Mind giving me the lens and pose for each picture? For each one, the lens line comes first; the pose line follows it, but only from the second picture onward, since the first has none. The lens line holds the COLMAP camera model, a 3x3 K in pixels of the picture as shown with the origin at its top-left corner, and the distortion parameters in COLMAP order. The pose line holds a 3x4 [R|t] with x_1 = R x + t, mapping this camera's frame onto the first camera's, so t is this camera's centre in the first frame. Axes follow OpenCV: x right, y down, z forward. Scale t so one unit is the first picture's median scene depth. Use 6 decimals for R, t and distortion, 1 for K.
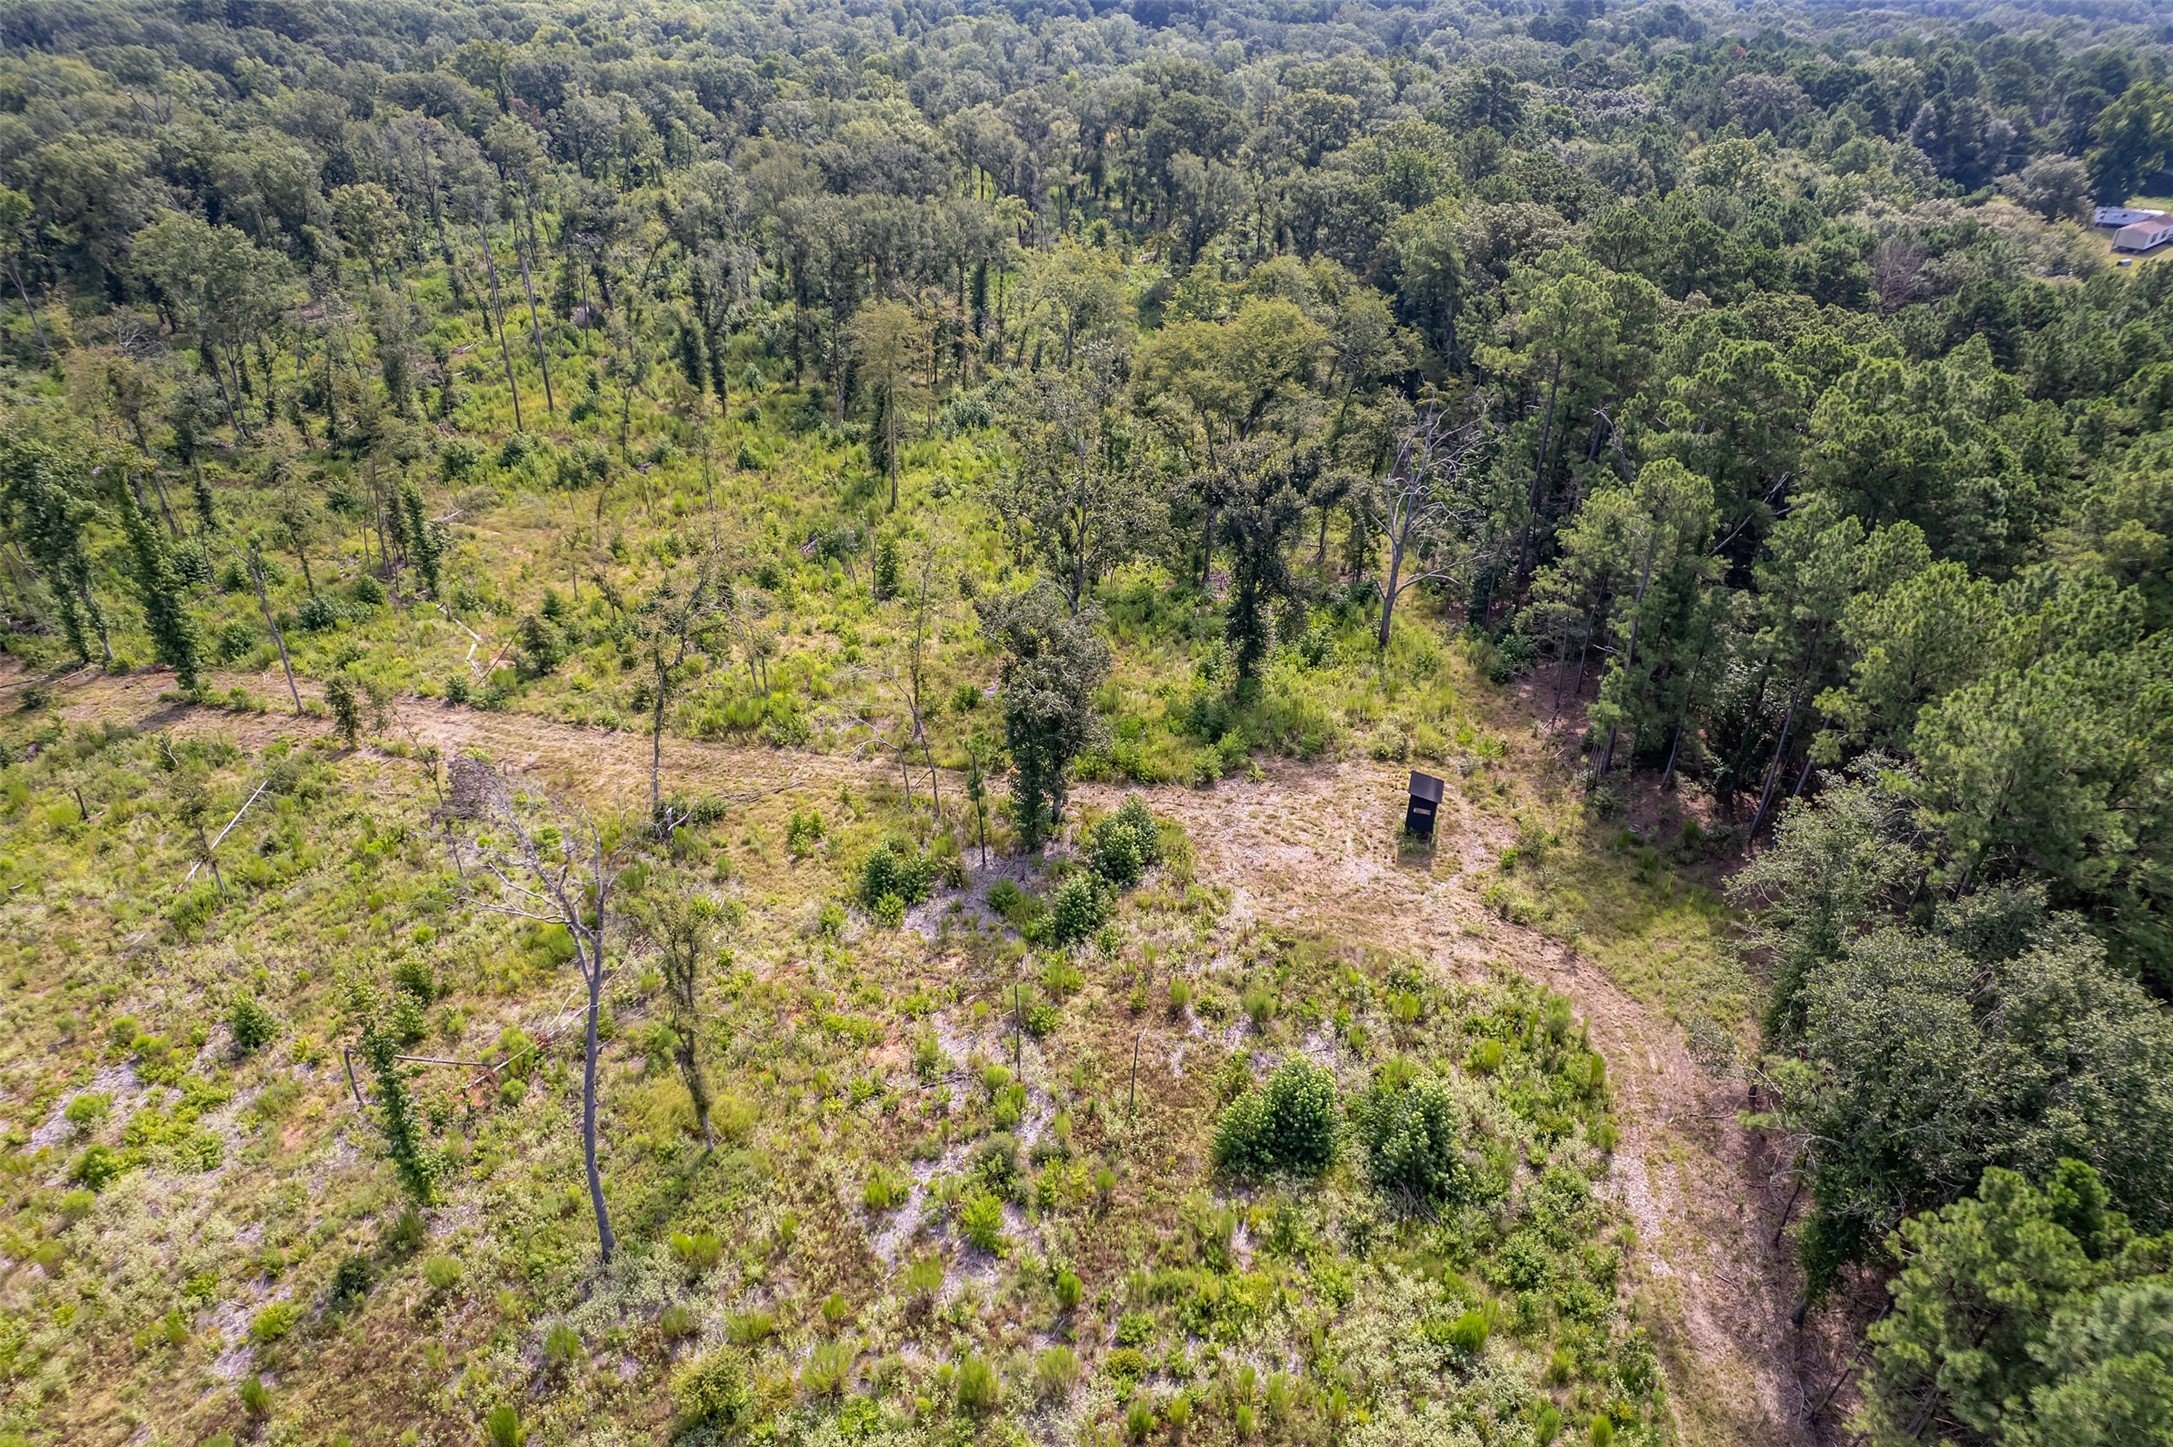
lens RADIAL K [[1353.6, 0, 1080.8], [0, 1353.6, 716.7], [0, 0, 1]] dist [-0.005825, 0.003725]
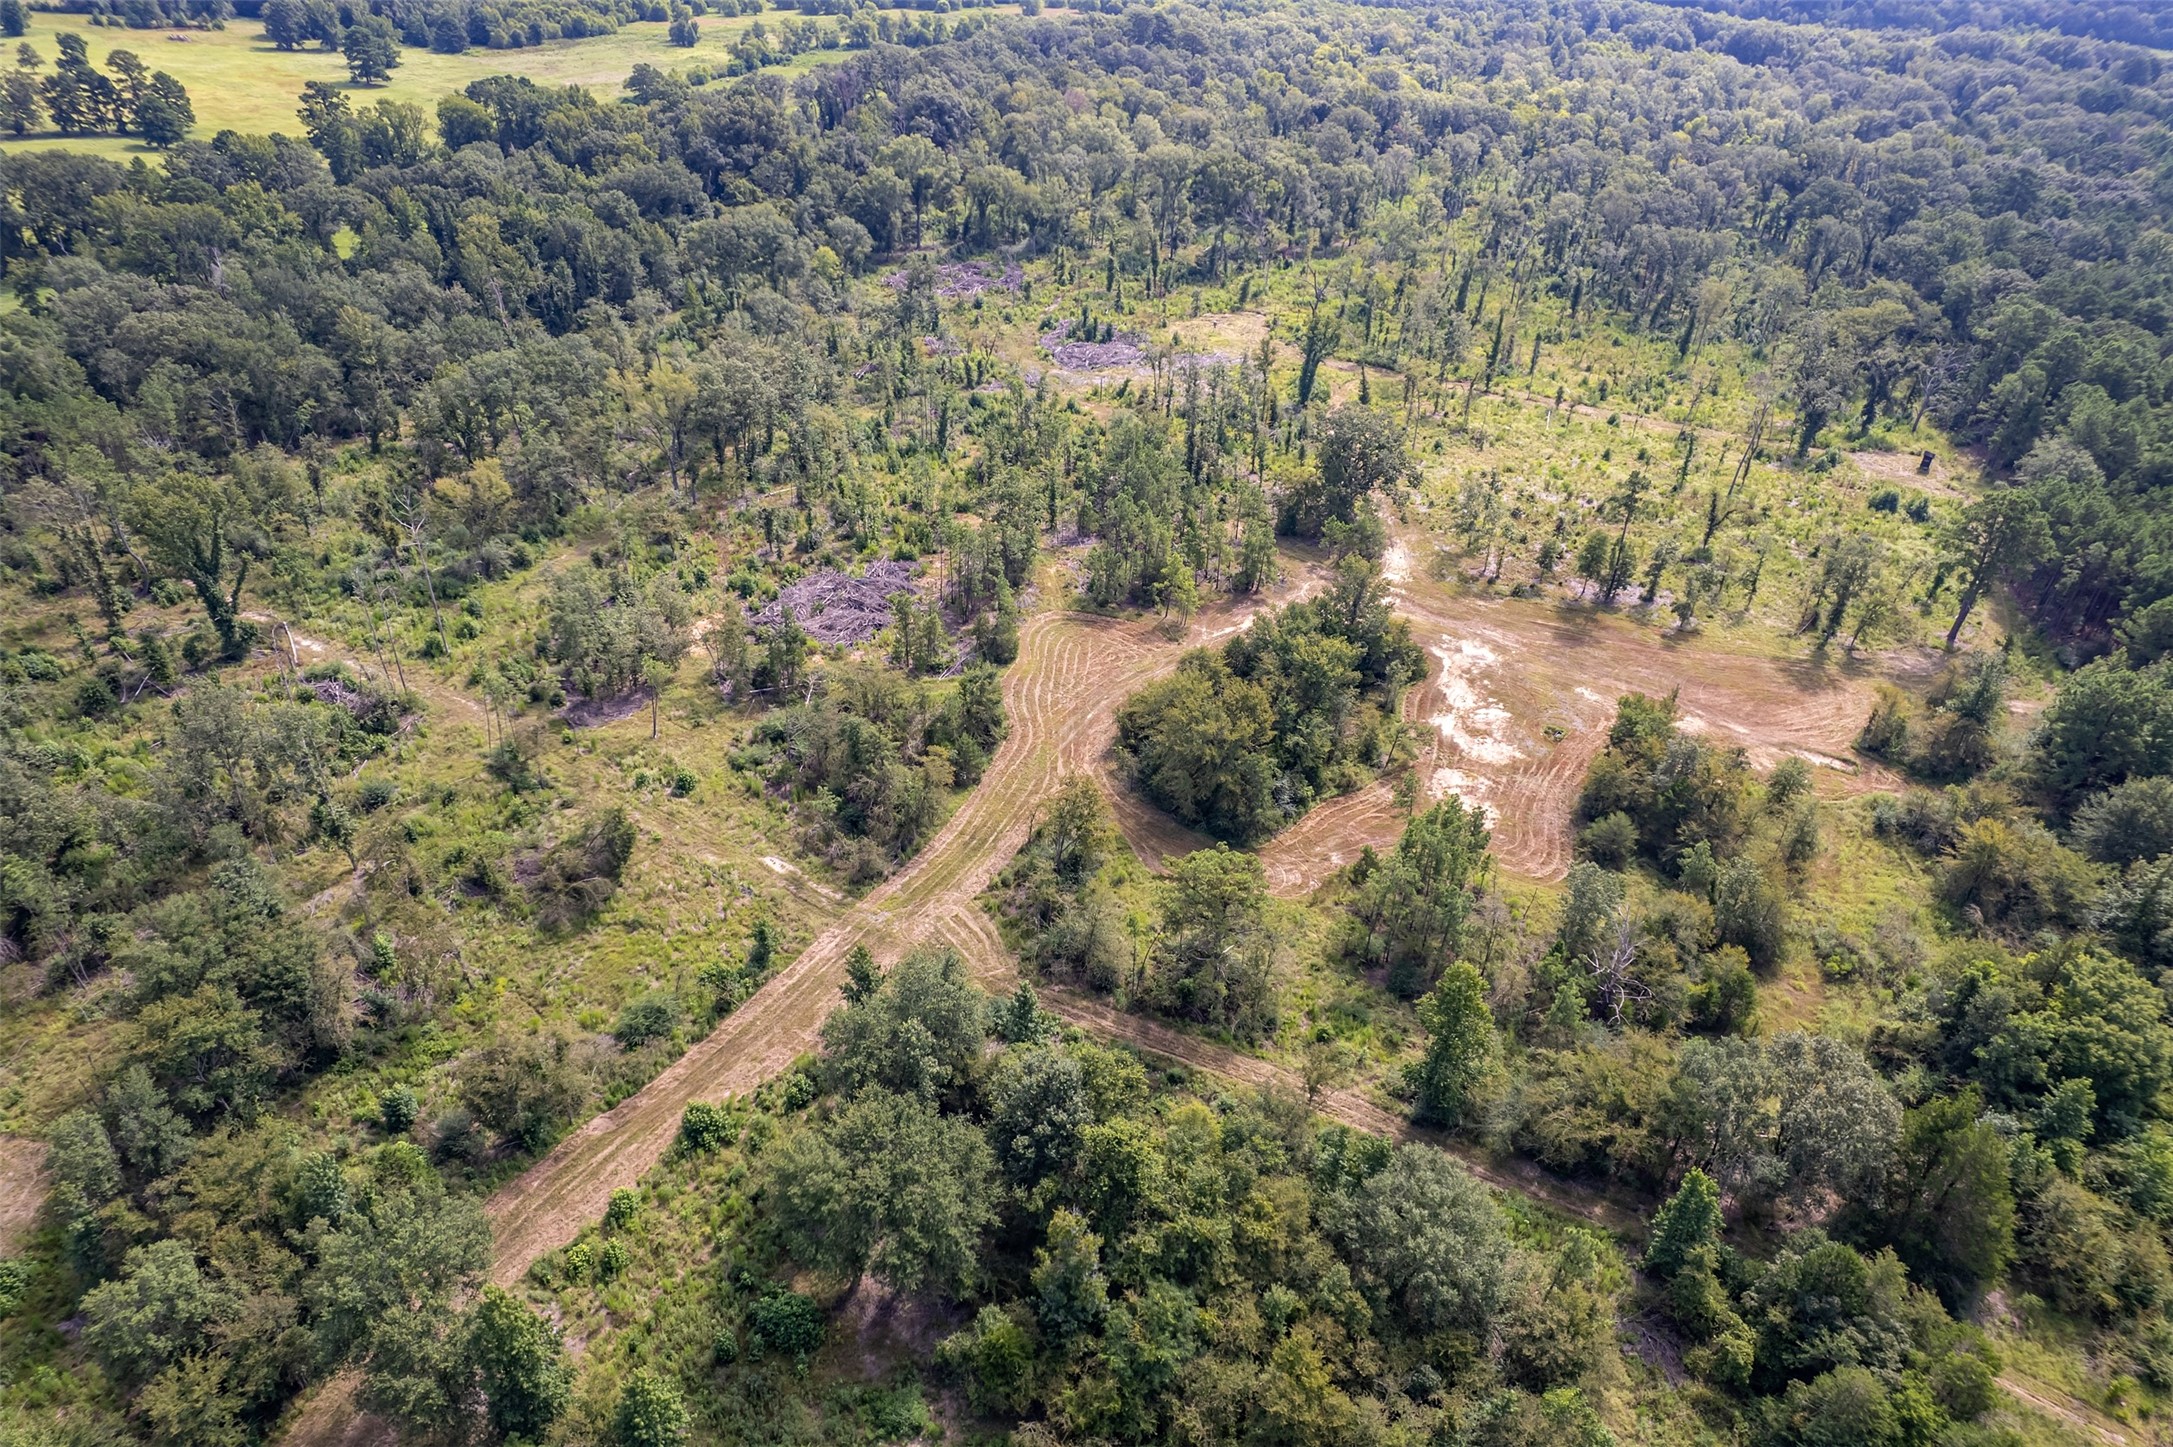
lens RADIAL K [[1353.6, 0, 1089.5], [0, 1353.6, 733.1], [0, 0, 1]] dist [-0.005825, 0.003725]
pose [[0.954099, 0.188095, -0.233055, -0.692408], [-0.174733, 0.981608, 0.076904, 0.703134], [0.243234, -0.032652, 0.969418, -2.339932]]
